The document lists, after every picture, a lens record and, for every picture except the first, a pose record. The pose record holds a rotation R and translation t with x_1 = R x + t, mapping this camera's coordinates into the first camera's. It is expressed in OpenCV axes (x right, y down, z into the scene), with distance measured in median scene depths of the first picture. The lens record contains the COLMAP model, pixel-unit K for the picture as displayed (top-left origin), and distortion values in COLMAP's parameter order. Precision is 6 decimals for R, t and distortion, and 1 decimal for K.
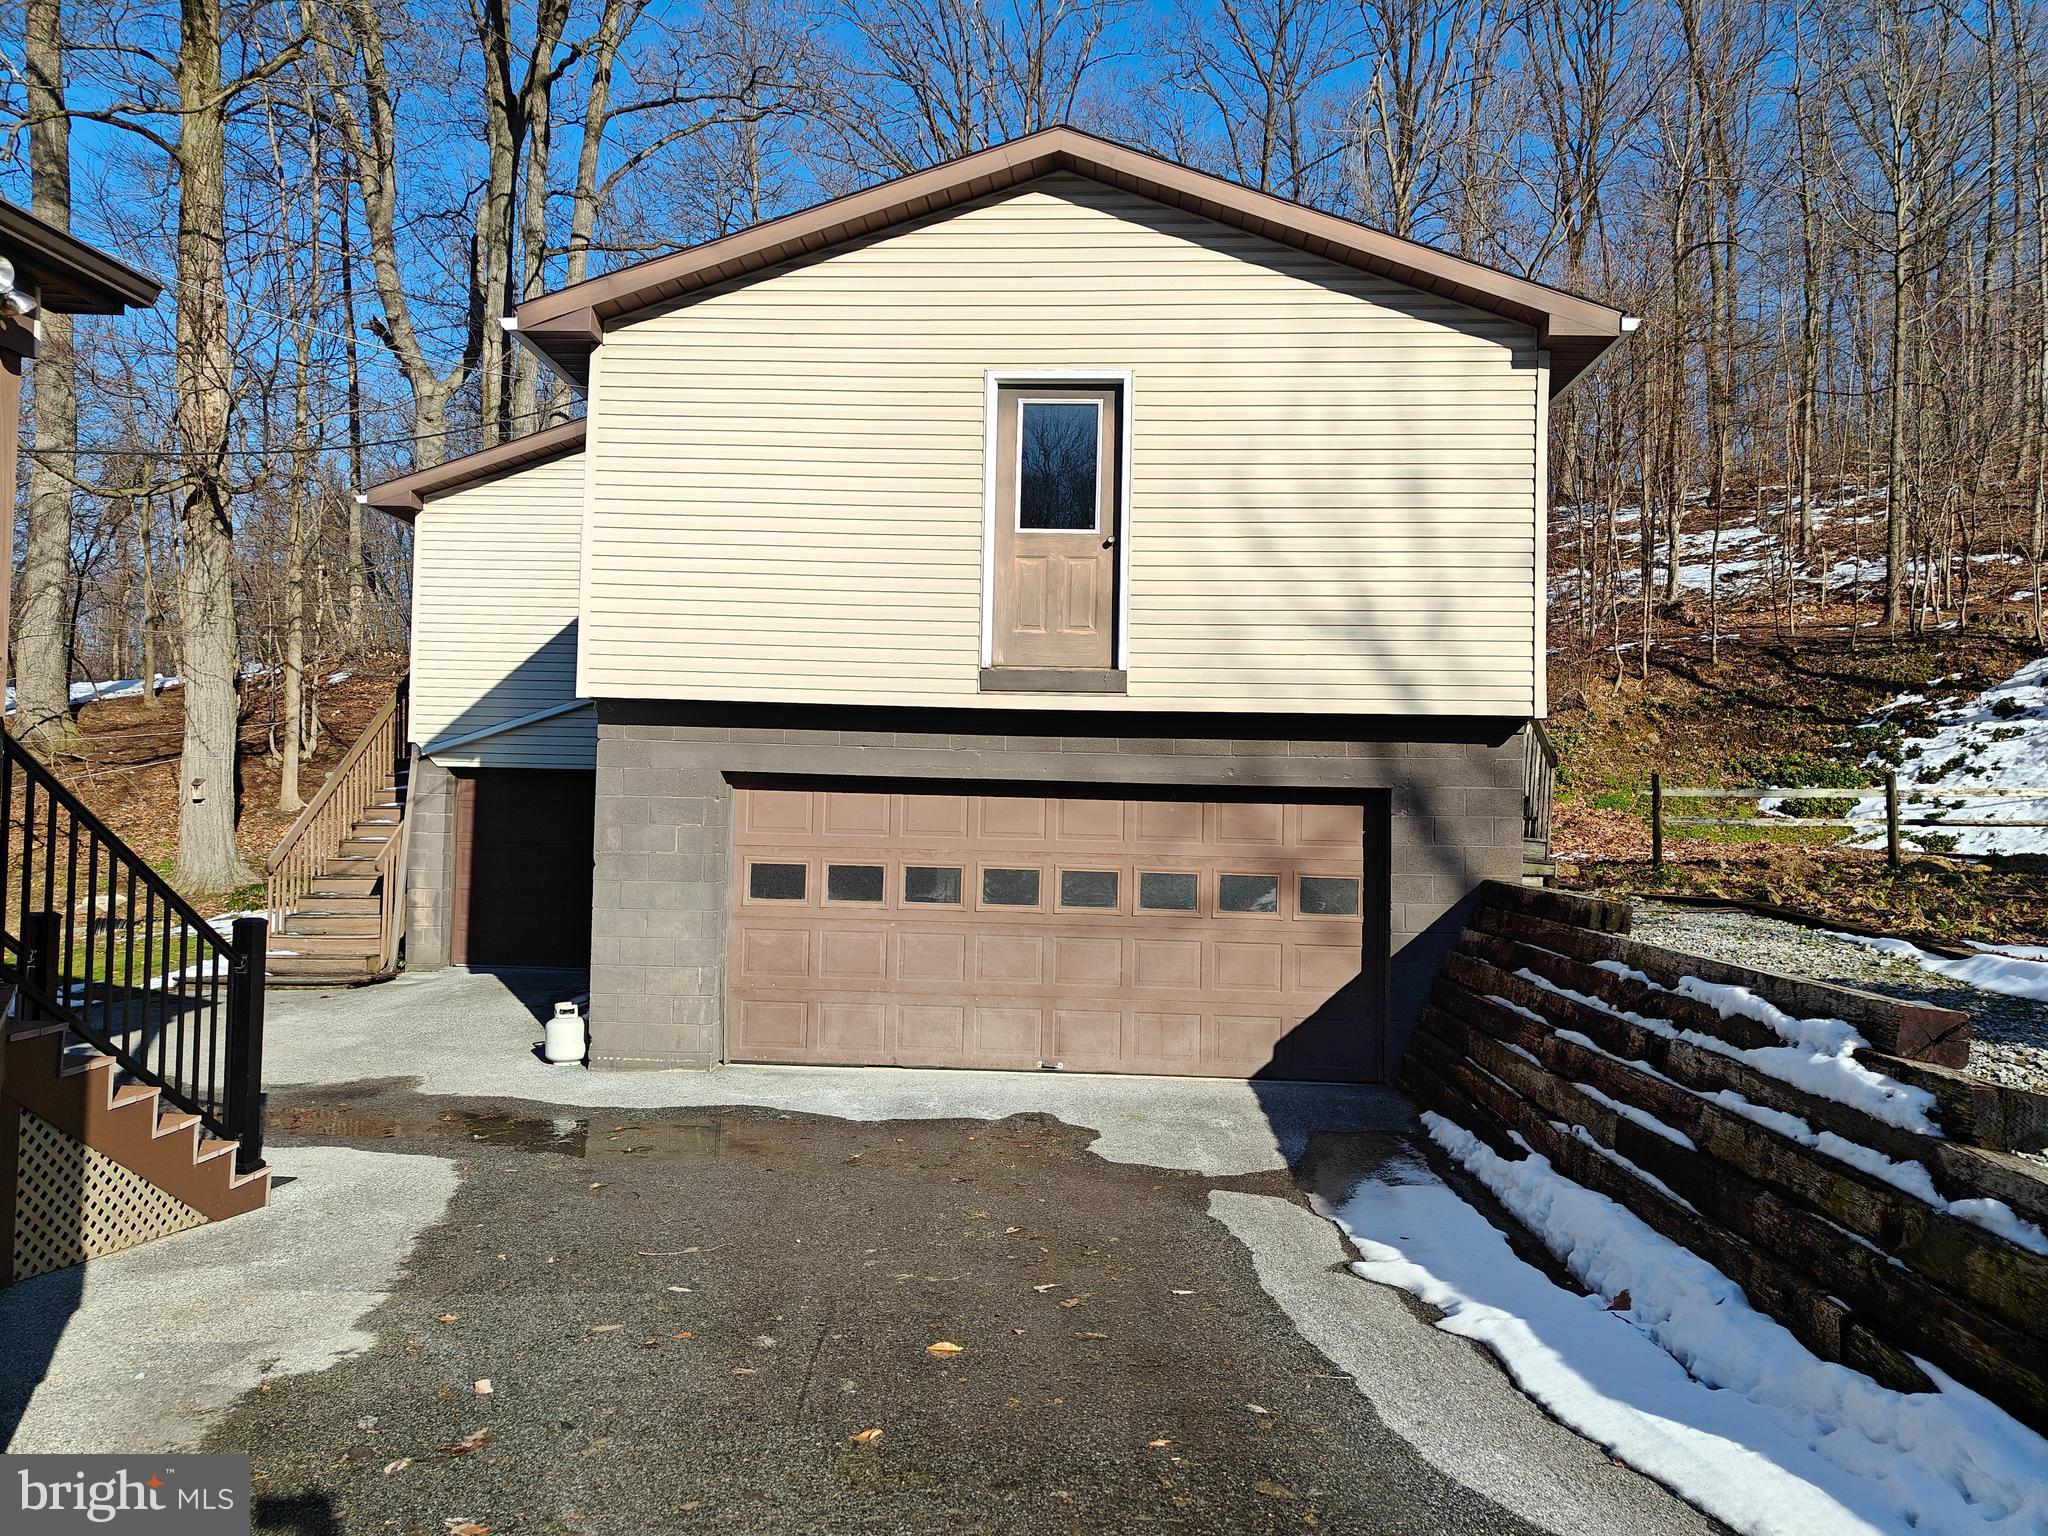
lens RADIAL K [[1394.8, 0, 1017.8], [0, 1394.8, 765.4], [0, 0, 1]] dist [0.020108, -0.000775]
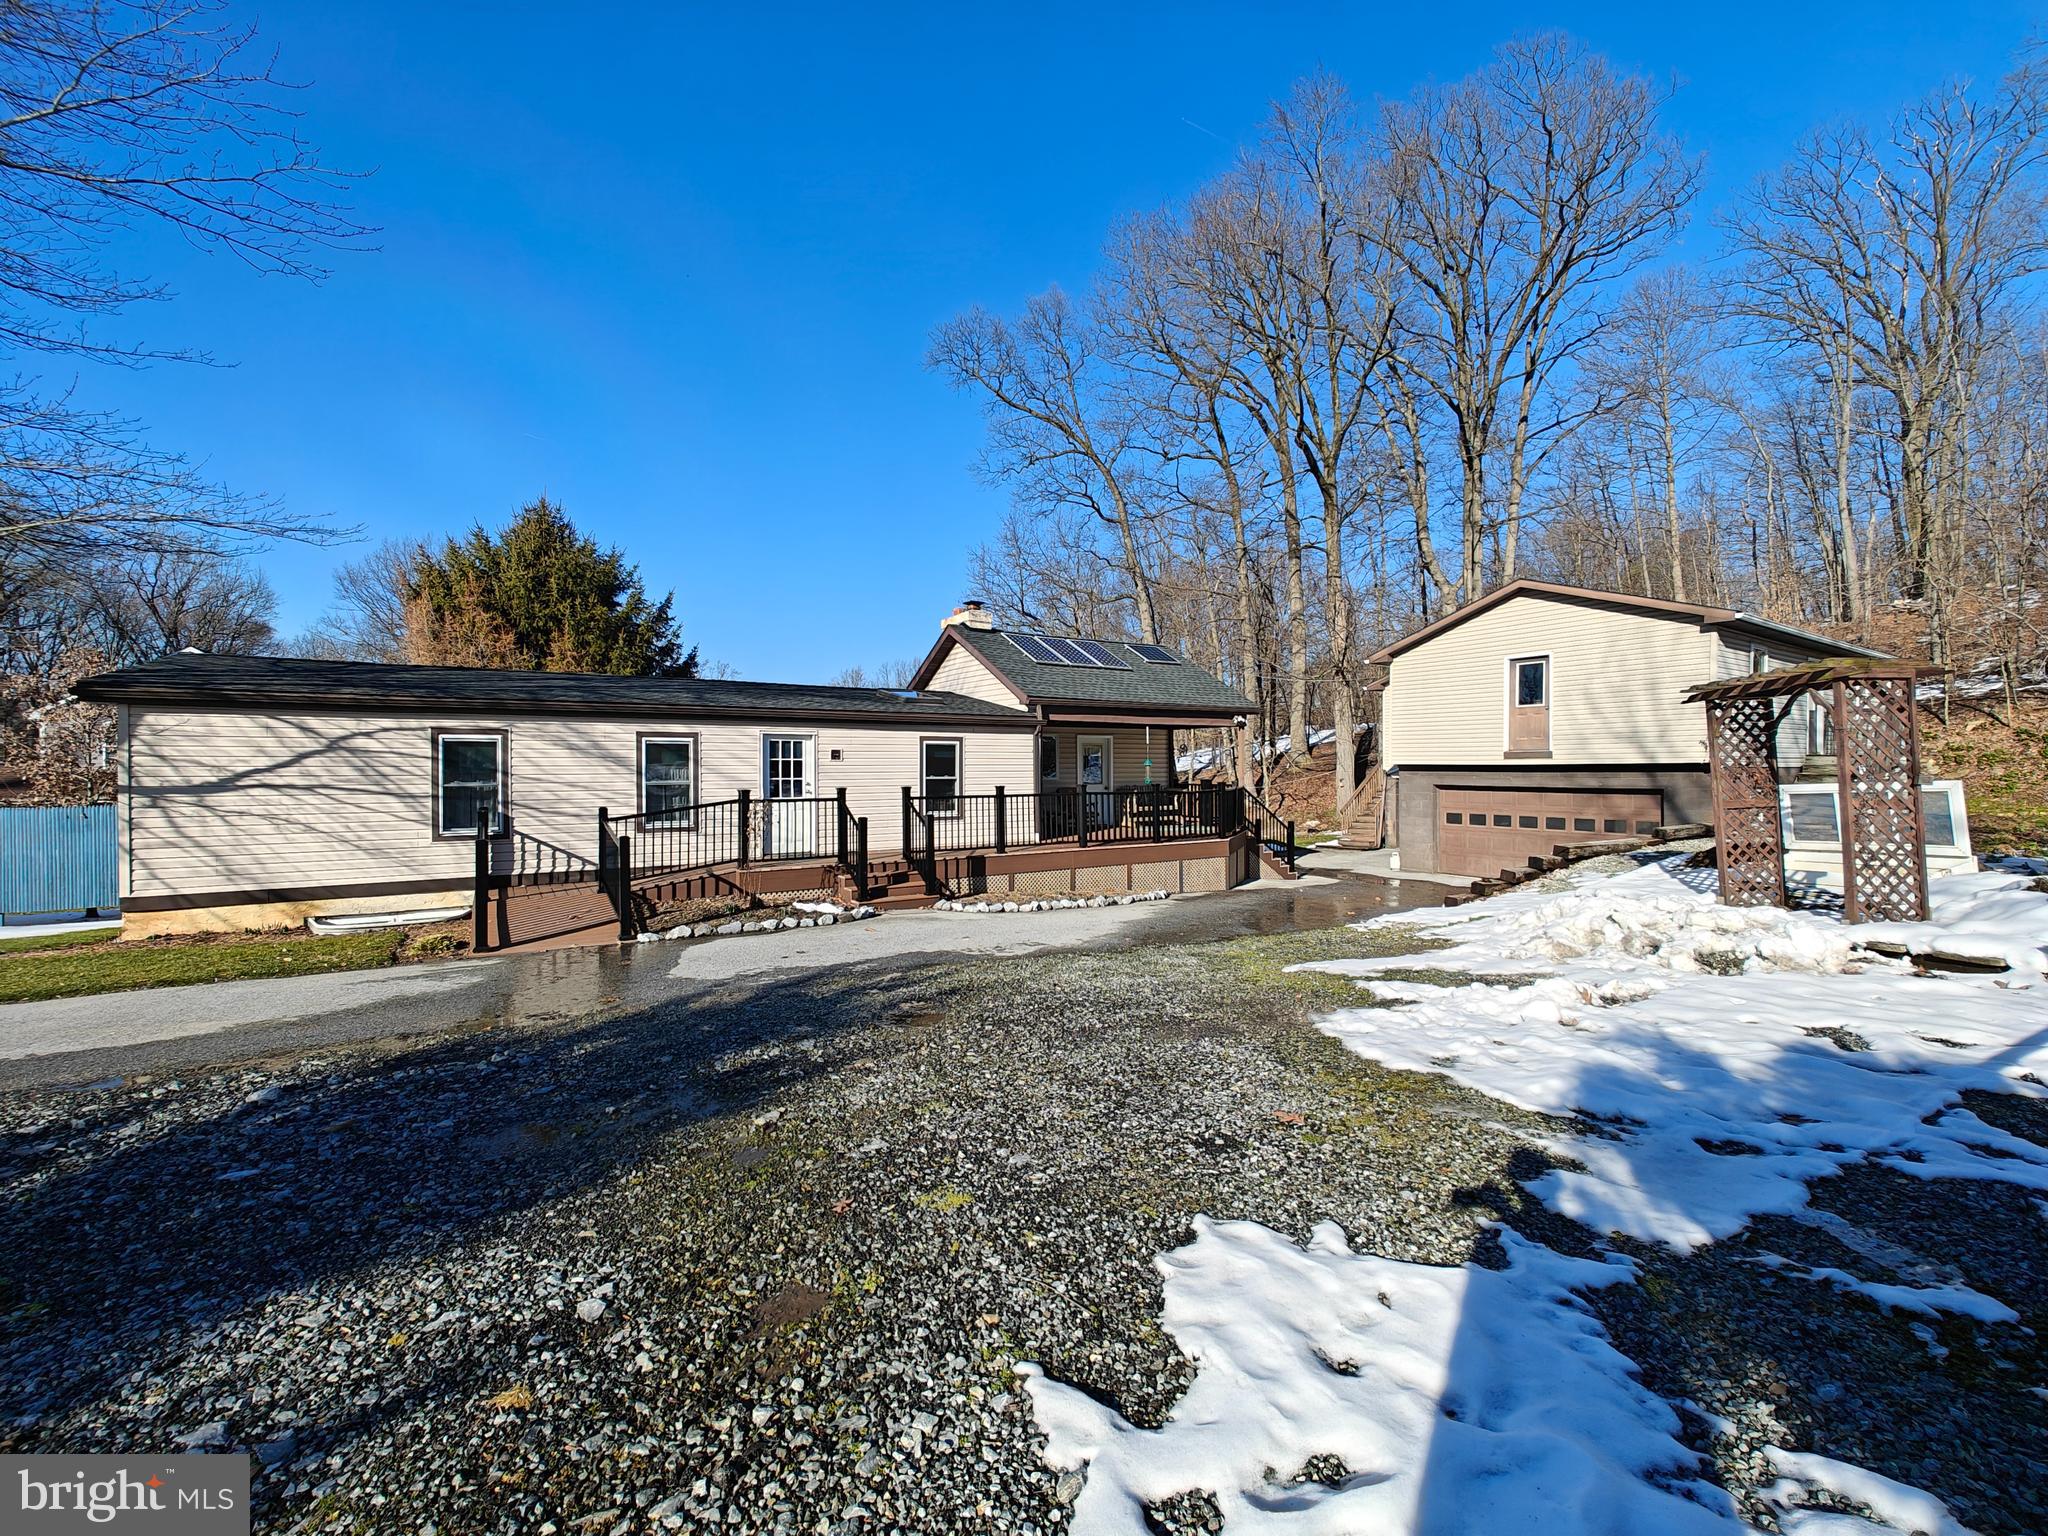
lens RADIAL K [[854.3, 0, 1019.2], [0, 854.3, 764.4], [0, 0, 1]] dist [-0.005801, 0.000382]
pose [[0.571035, -0.028159, -0.820442, 0.842915], [0.042509, 0.999085, -0.004703, -0.072007], [0.819824, -0.032191, 0.571710, -0.909809]]
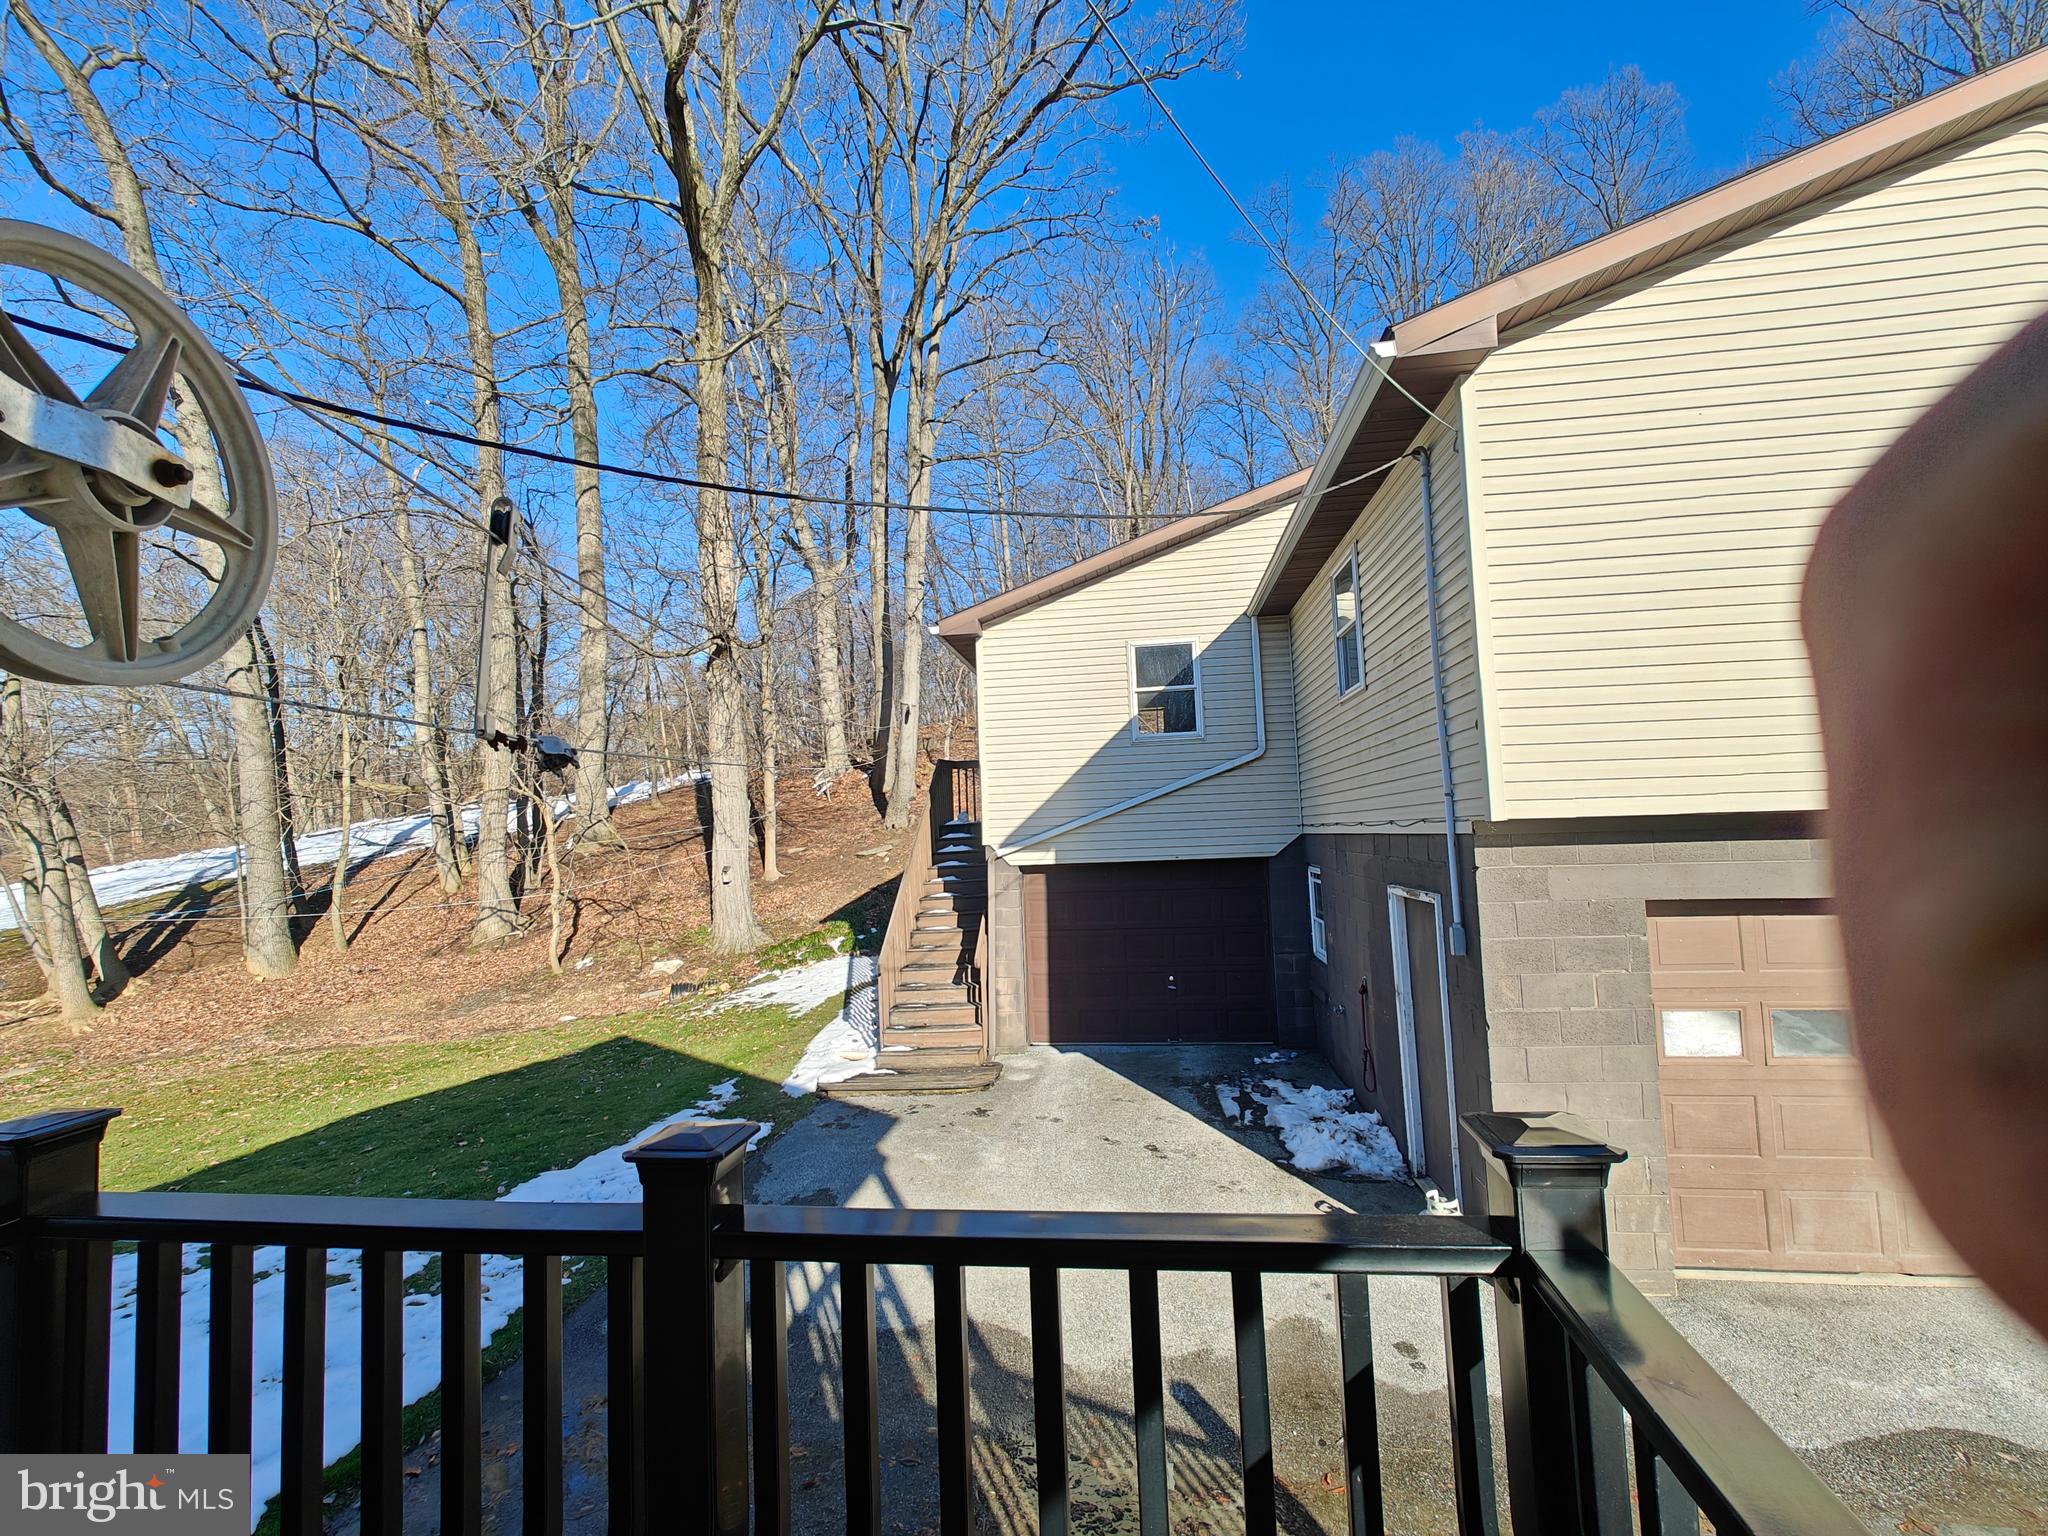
lens RADIAL K [[848.3, 0, 1022.2], [0, 848.3, 772.8], [0, 0, 1]] dist [-0.000930, 0.000340]
pose [[0.994711, -0.063304, -0.080891, -0.508351], [0.060574, 0.997523, -0.035769, -0.069934], [0.082955, 0.030680, 0.996081, 0.488291]]
